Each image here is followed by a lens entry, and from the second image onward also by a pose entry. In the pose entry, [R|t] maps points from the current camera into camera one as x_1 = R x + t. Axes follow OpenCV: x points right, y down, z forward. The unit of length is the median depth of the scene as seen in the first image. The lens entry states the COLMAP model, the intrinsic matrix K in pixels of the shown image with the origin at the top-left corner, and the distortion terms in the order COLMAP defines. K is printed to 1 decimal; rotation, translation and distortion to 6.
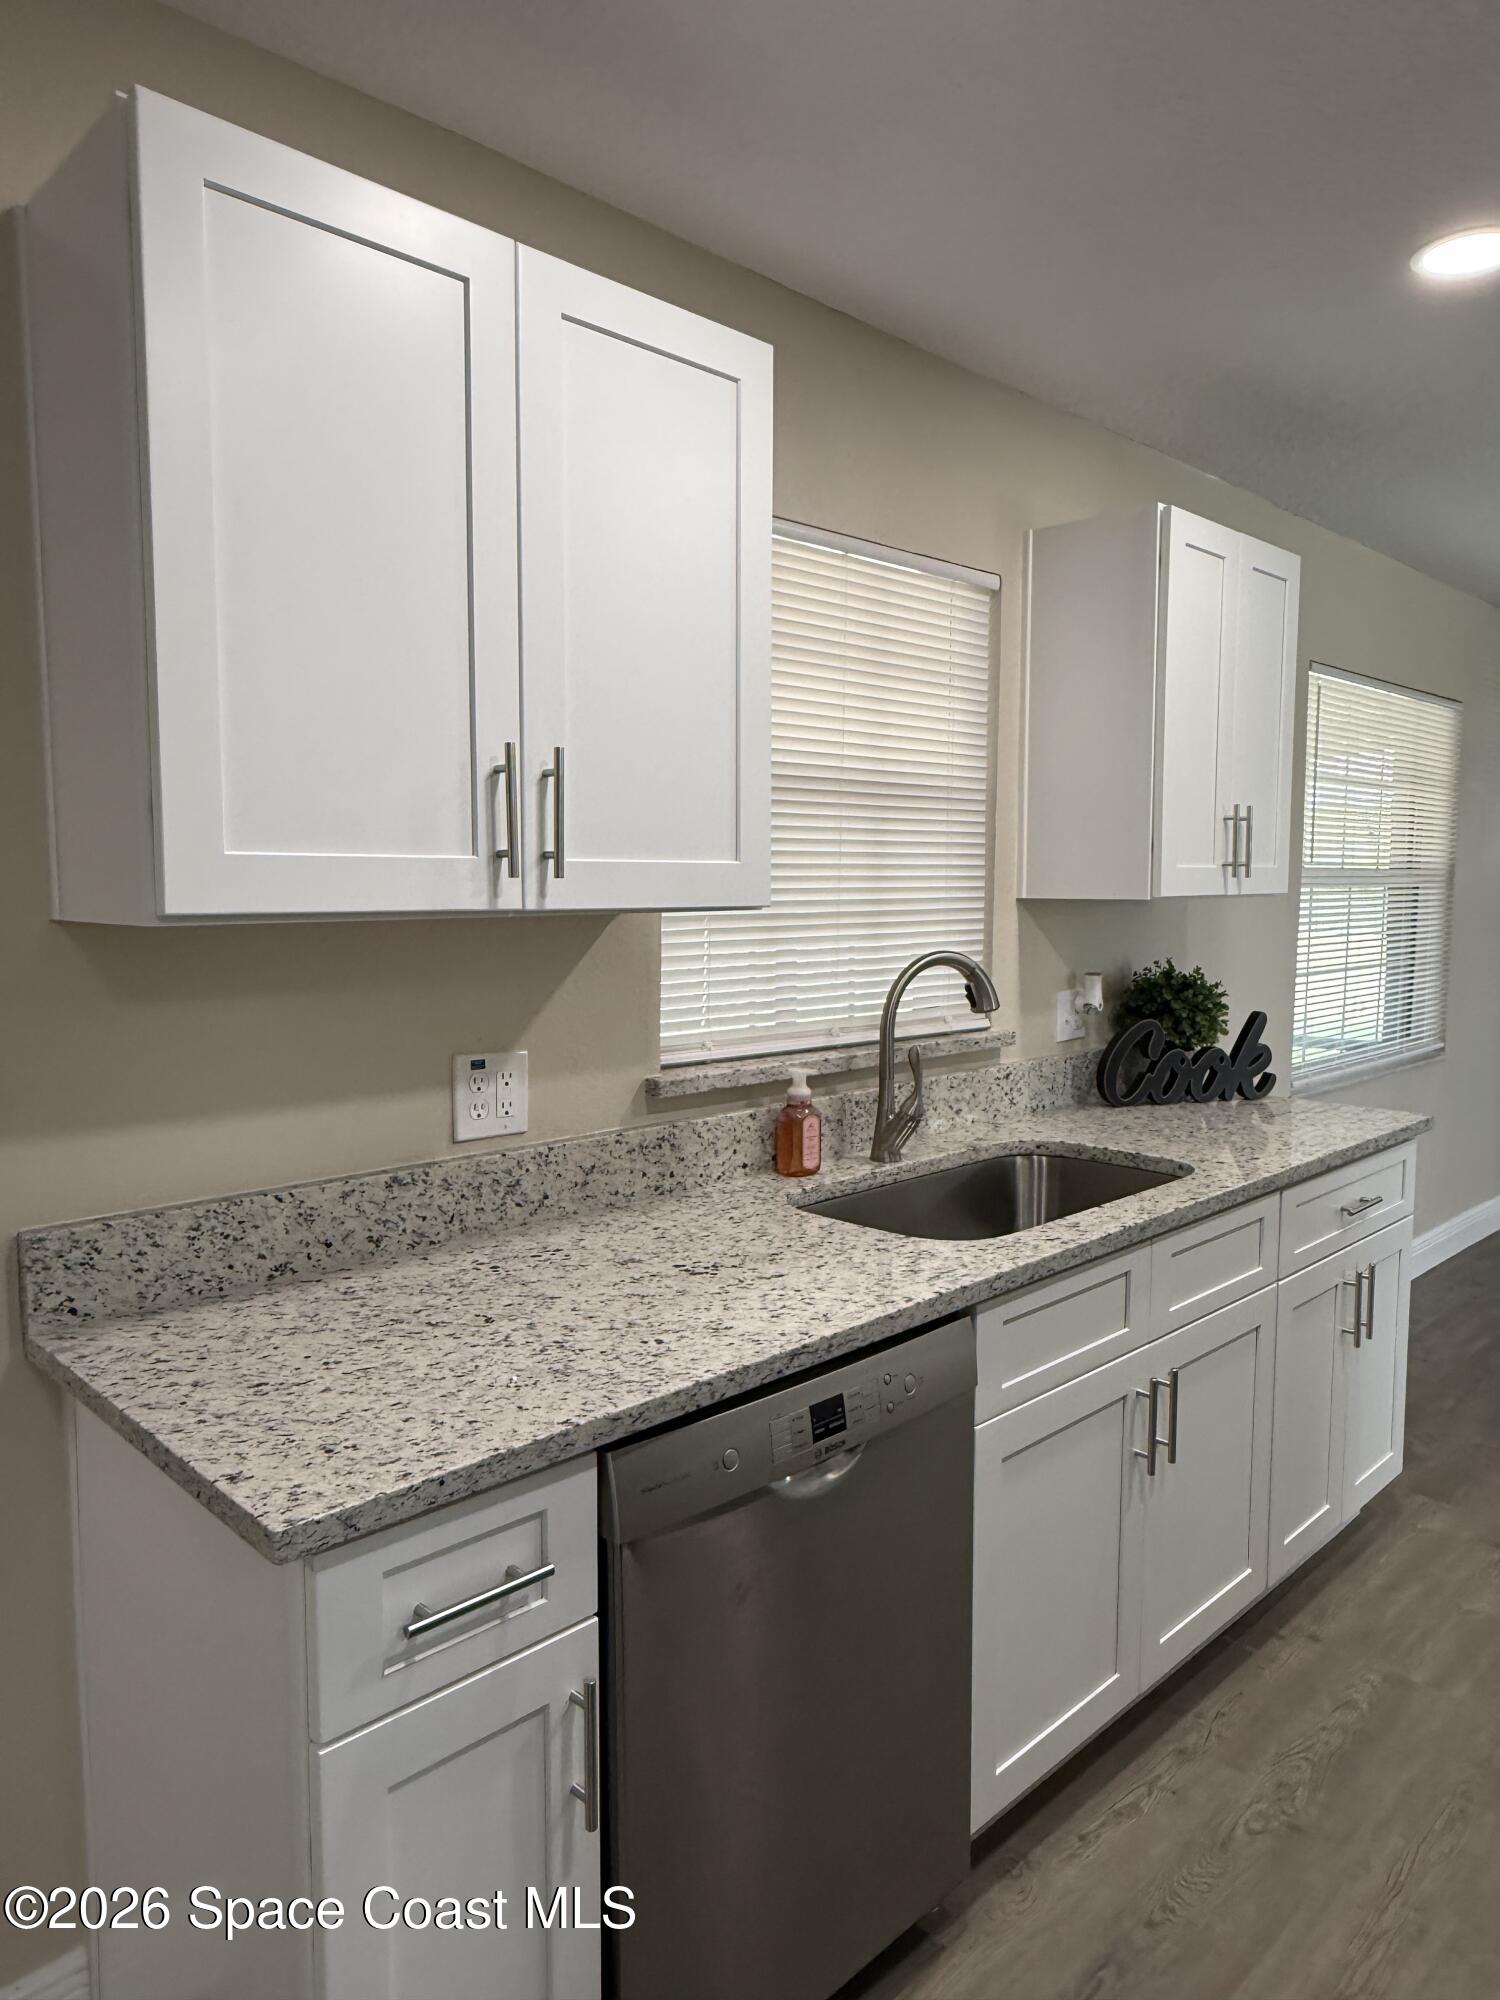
lens RADIAL K [[1333.6, 0, 756.4], [0, 1333.6, 999.1], [0, 0, 1]] dist [0.004324, -0.001992]
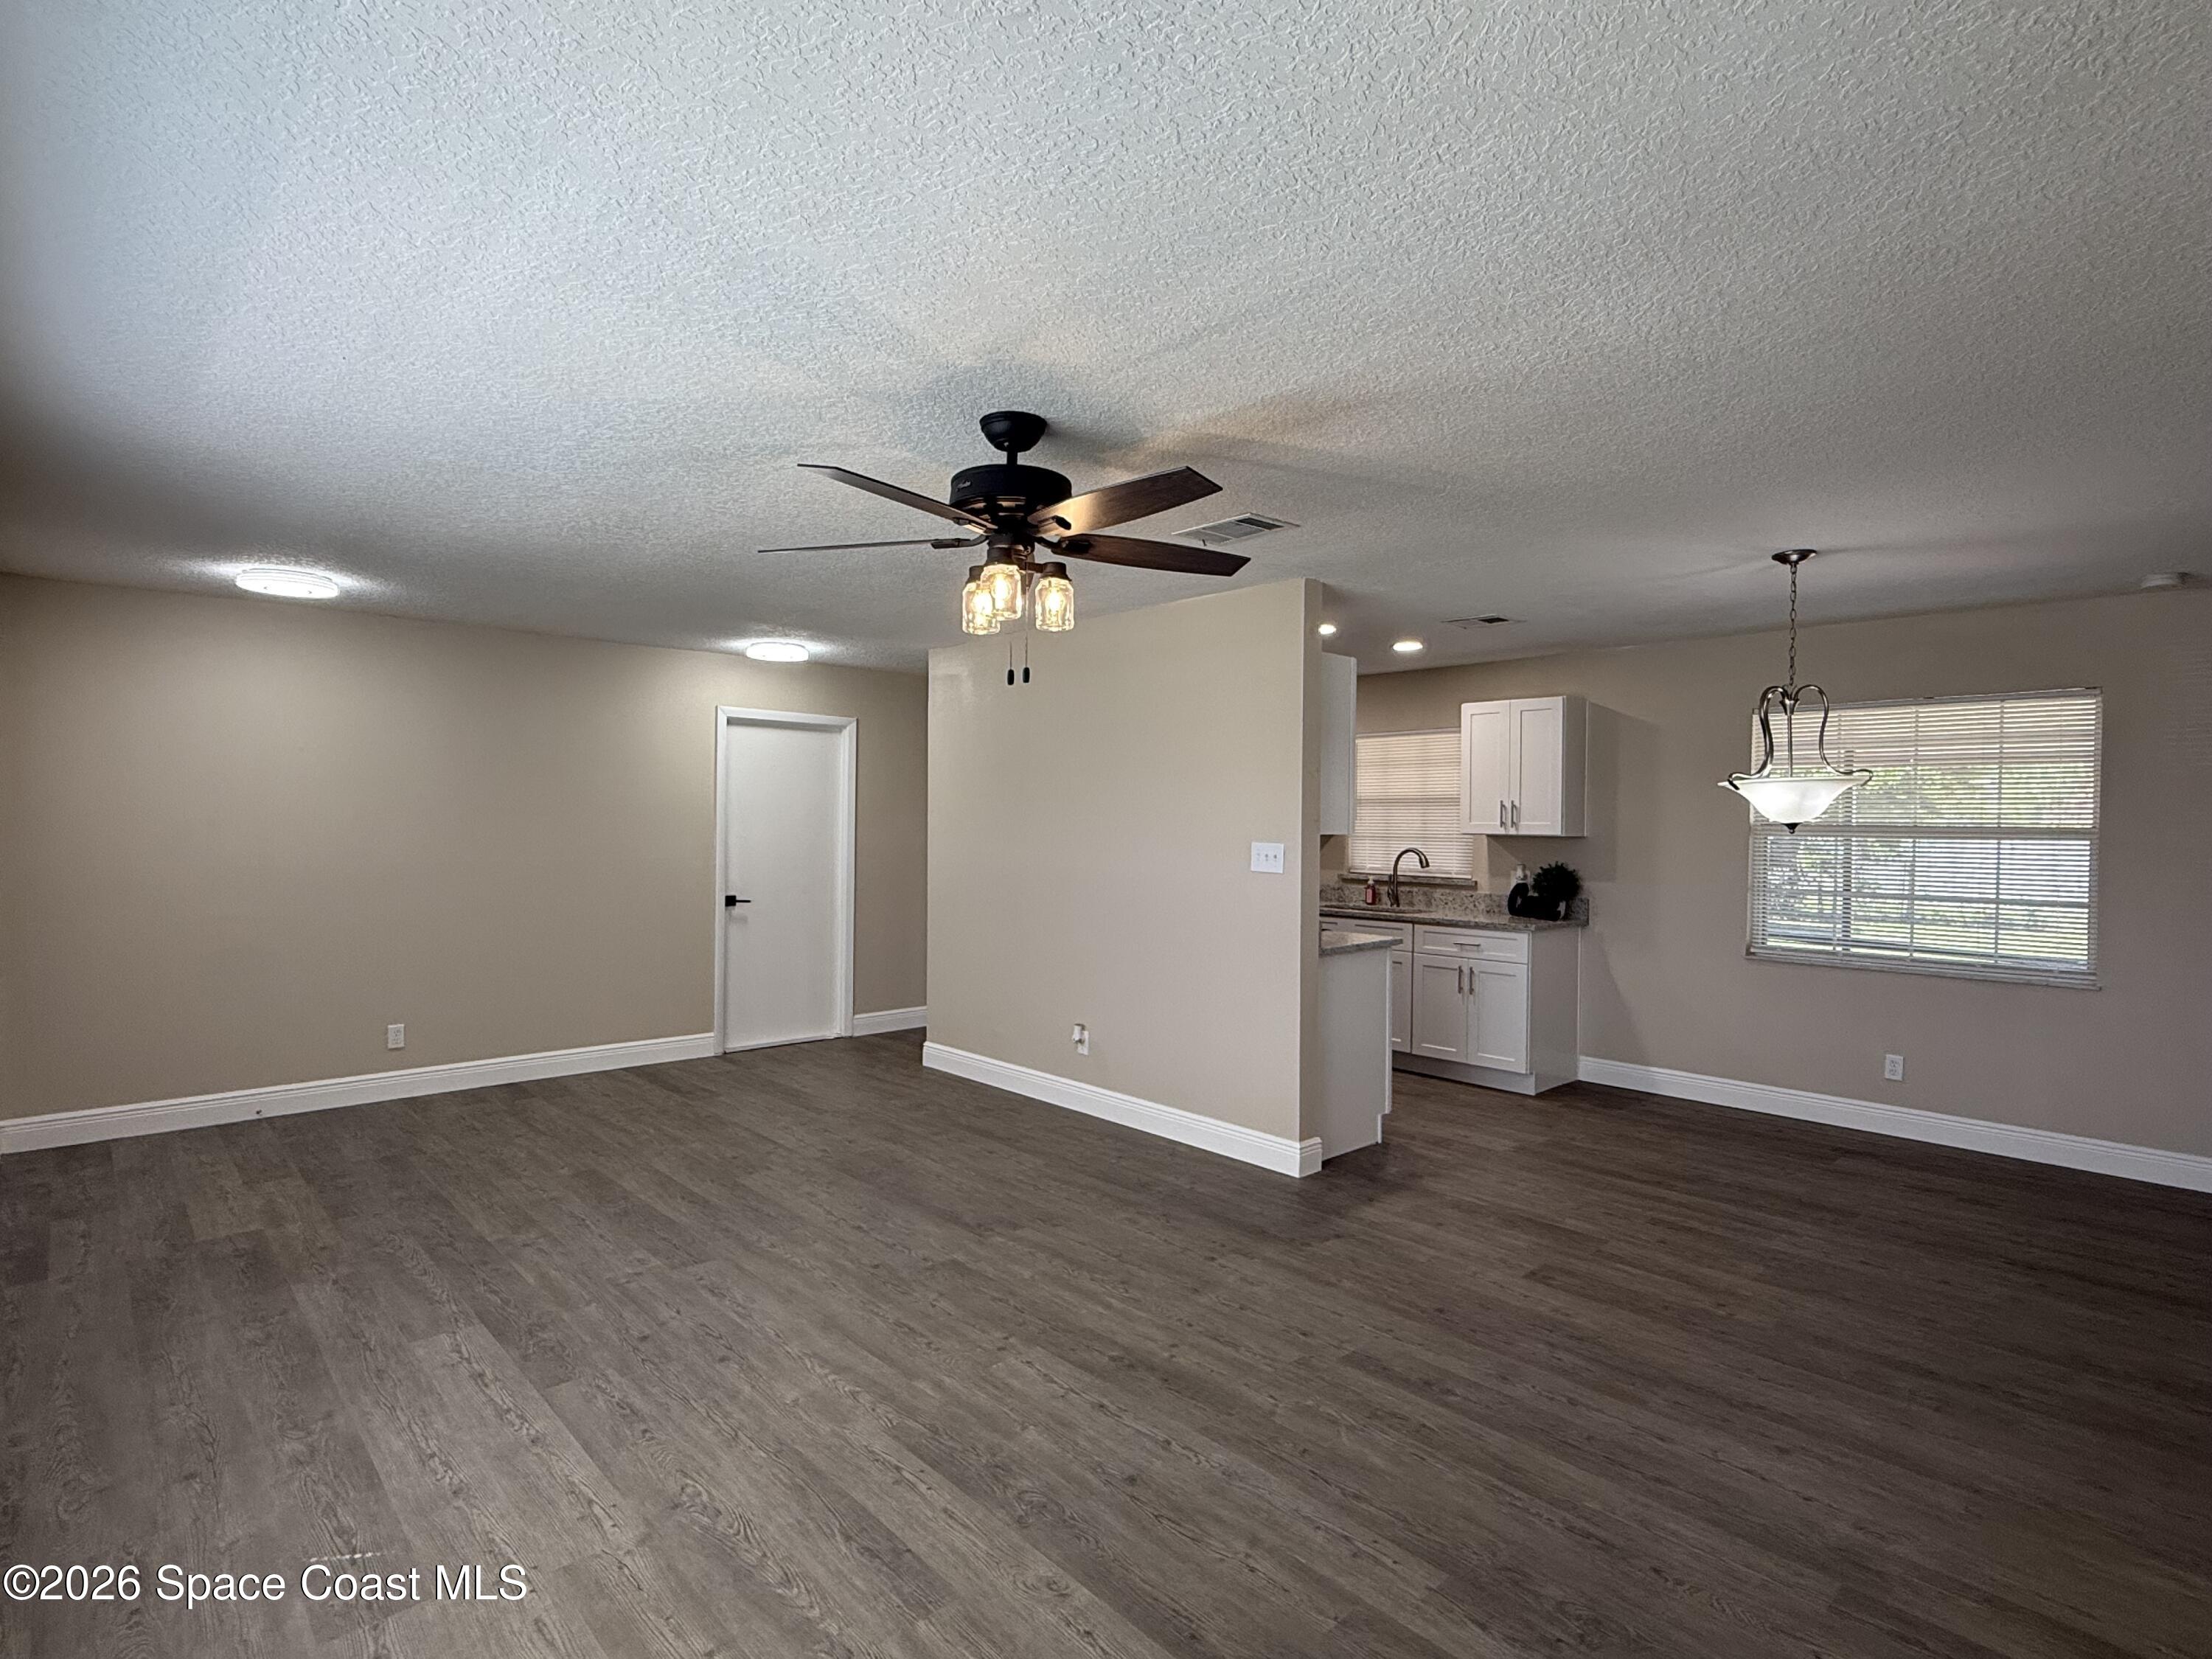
lens RADIAL K [[1087.8, 0, 1111.3], [0, 1087.8, 829.4], [0, 0, 1]] dist [0.006803, -0.001601]
pose [[-0.033981, 0.006382, -0.999402, 2.599039], [-0.100677, 0.994871, 0.009776, -0.030901], [0.994339, 0.100949, -0.033165, 0.300328]]
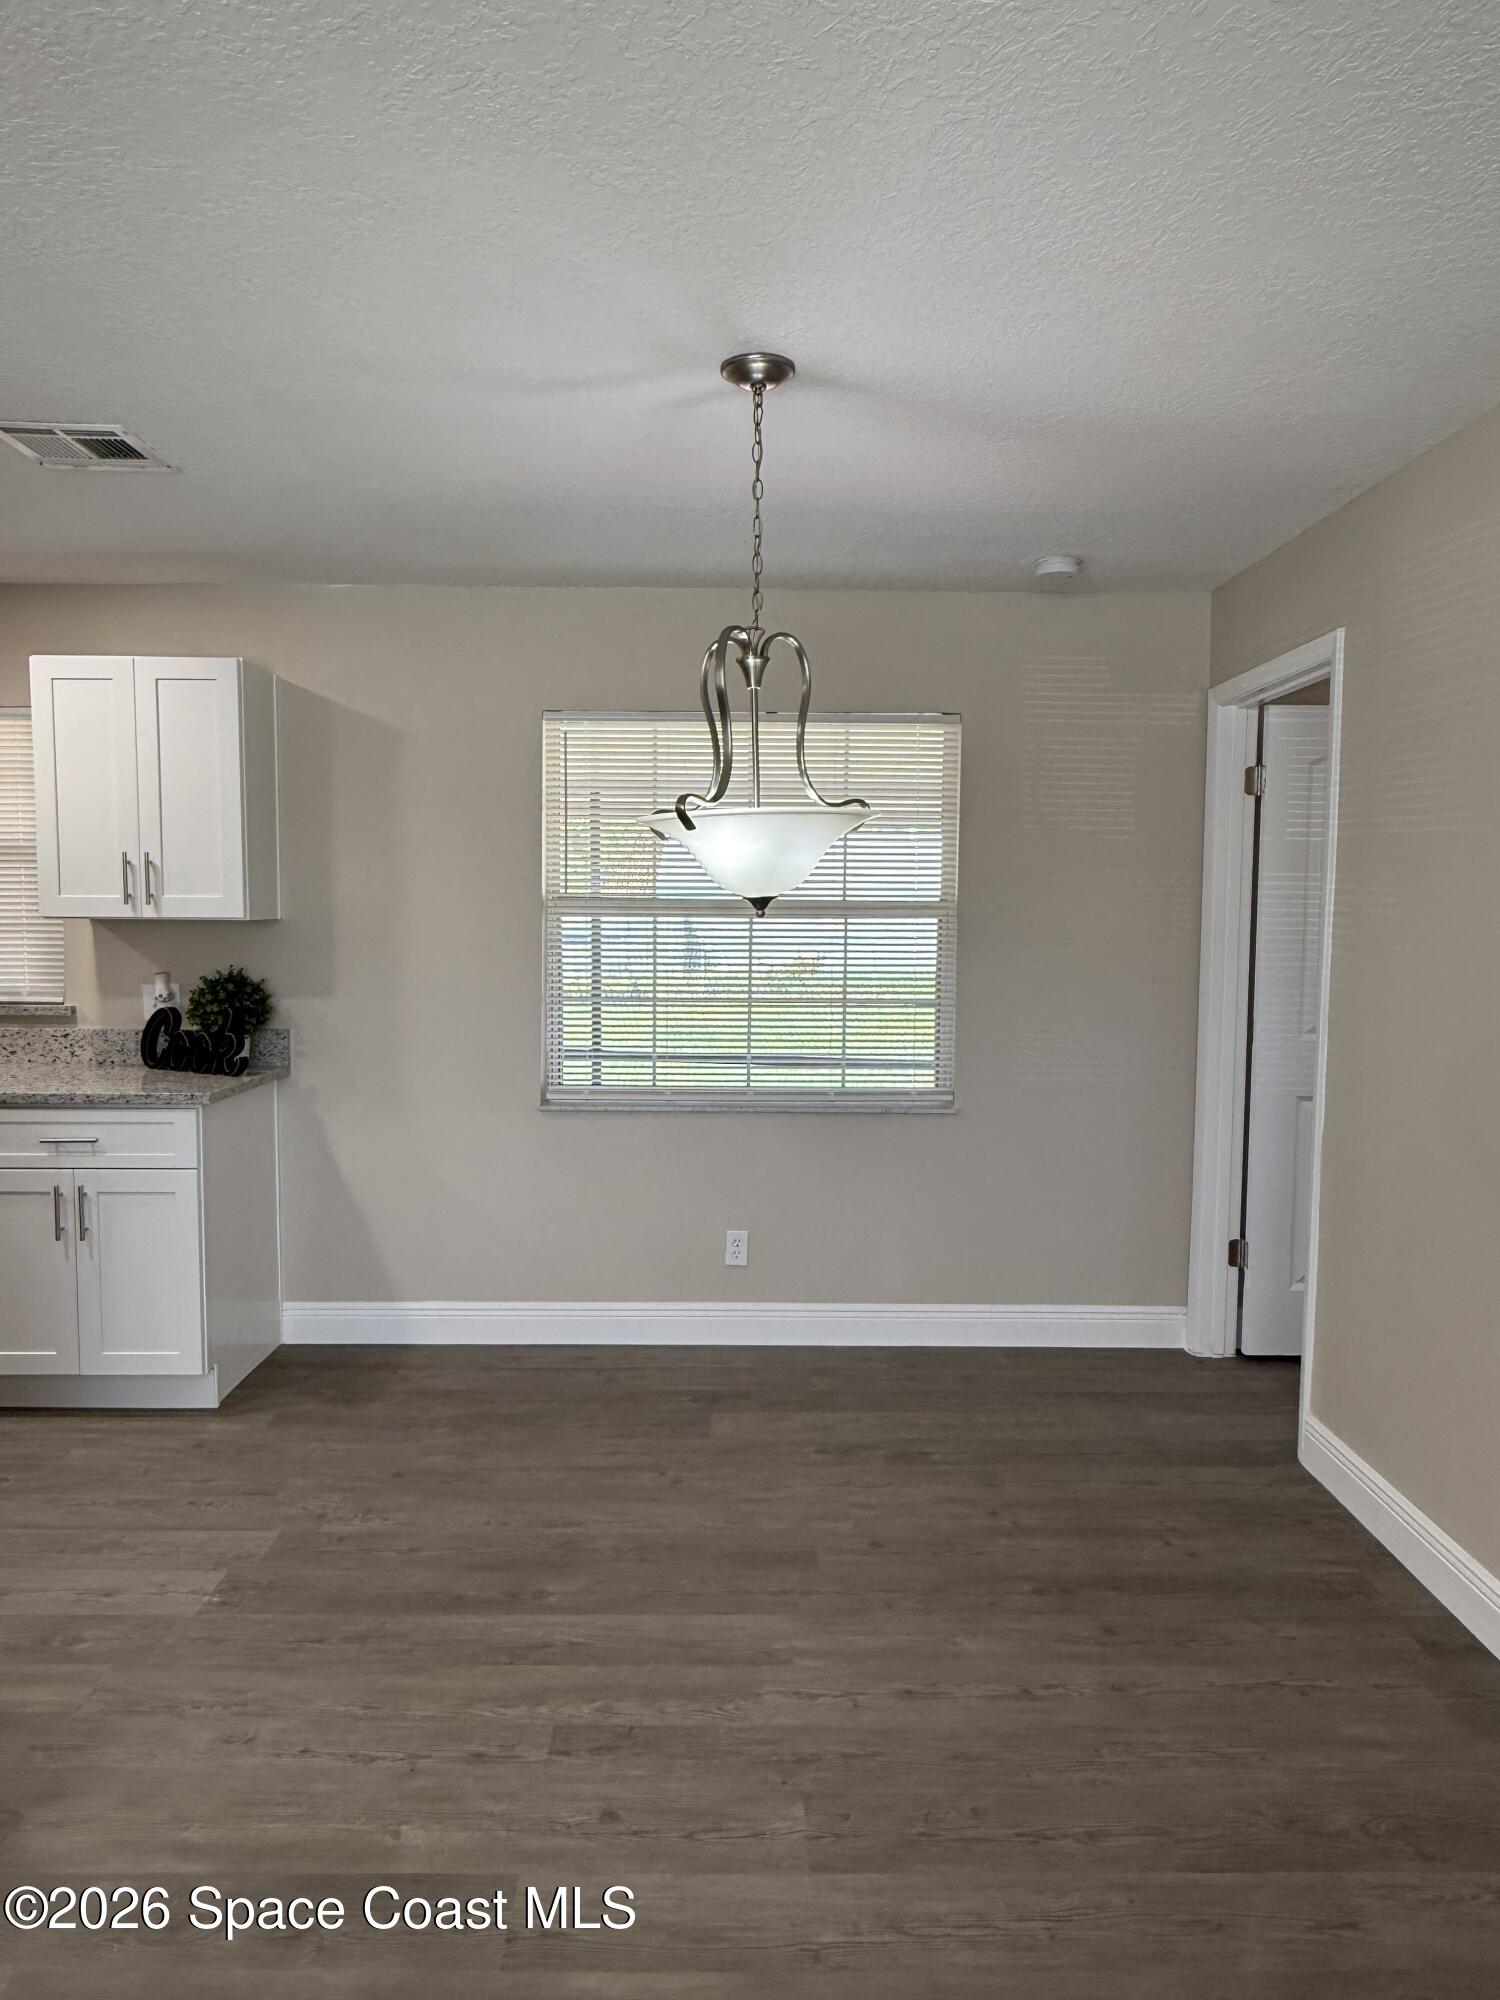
lens RADIAL K [[1333.6, 0, 758.7], [0, 1333.6, 1003.1], [0, 0, 1]] dist [0.004324, -0.001992]
pose [[0.713754, 0.057900, -0.697999, 1.828692], [-0.069679, 0.997503, 0.011492, -0.051635], [0.696922, 0.040434, 0.716006, 0.476155]]
